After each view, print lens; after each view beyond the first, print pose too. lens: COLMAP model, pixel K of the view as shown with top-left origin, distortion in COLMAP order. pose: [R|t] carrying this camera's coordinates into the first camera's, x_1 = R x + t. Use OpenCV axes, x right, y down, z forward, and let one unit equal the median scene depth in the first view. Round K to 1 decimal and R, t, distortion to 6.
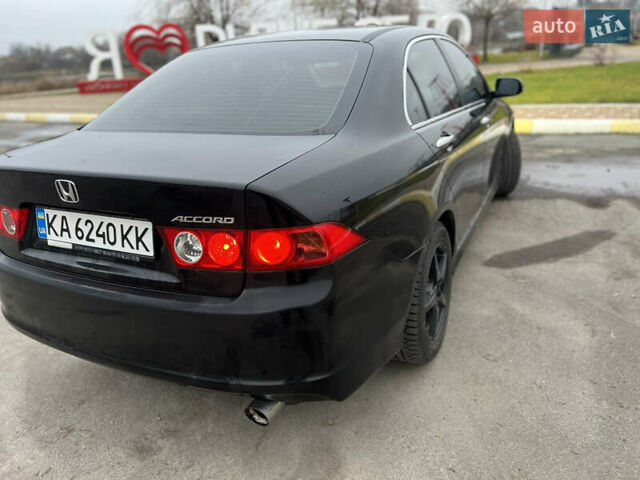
lens RADIAL K [[498.2, 0, 318.0], [0, 498.2, 235.3], [0, 0, 1]] dist [0.014383, -0.016056]
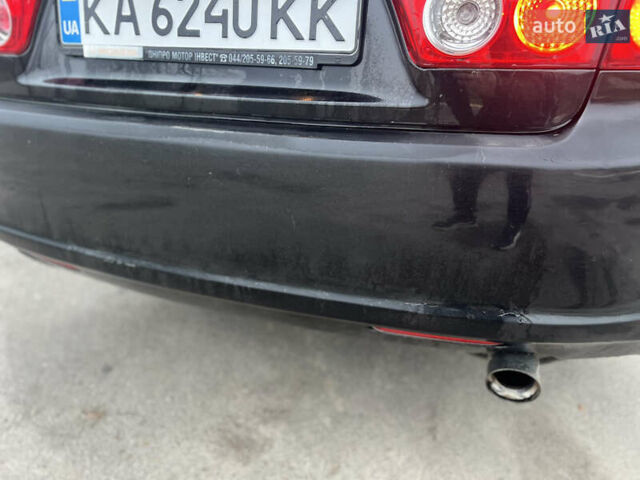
lens RADIAL K [[498.2, 0, 313.7], [0, 498.2, 240.1], [0, 0, 1]] dist [0.014383, -0.016056]
pose [[0.994389, 0.007721, 0.105501, -0.376340], [-0.015422, 0.997258, 0.072372, 0.166108], [-0.104653, -0.073593, 0.991782, 0.486141]]
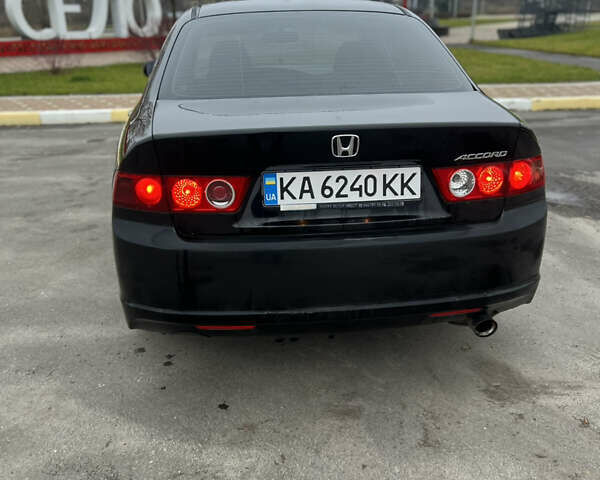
lens RADIAL K [[632.6, 0, 303.3], [0, 632.6, 245.0], [0, 0, 1]] dist [0.042266, 0.000000]
pose [[0.844331, -0.148014, 0.514974, -1.177695], [0.157241, 0.987220, 0.025941, 0.061312], [-0.512231, 0.059073, 0.856813, -0.067119]]
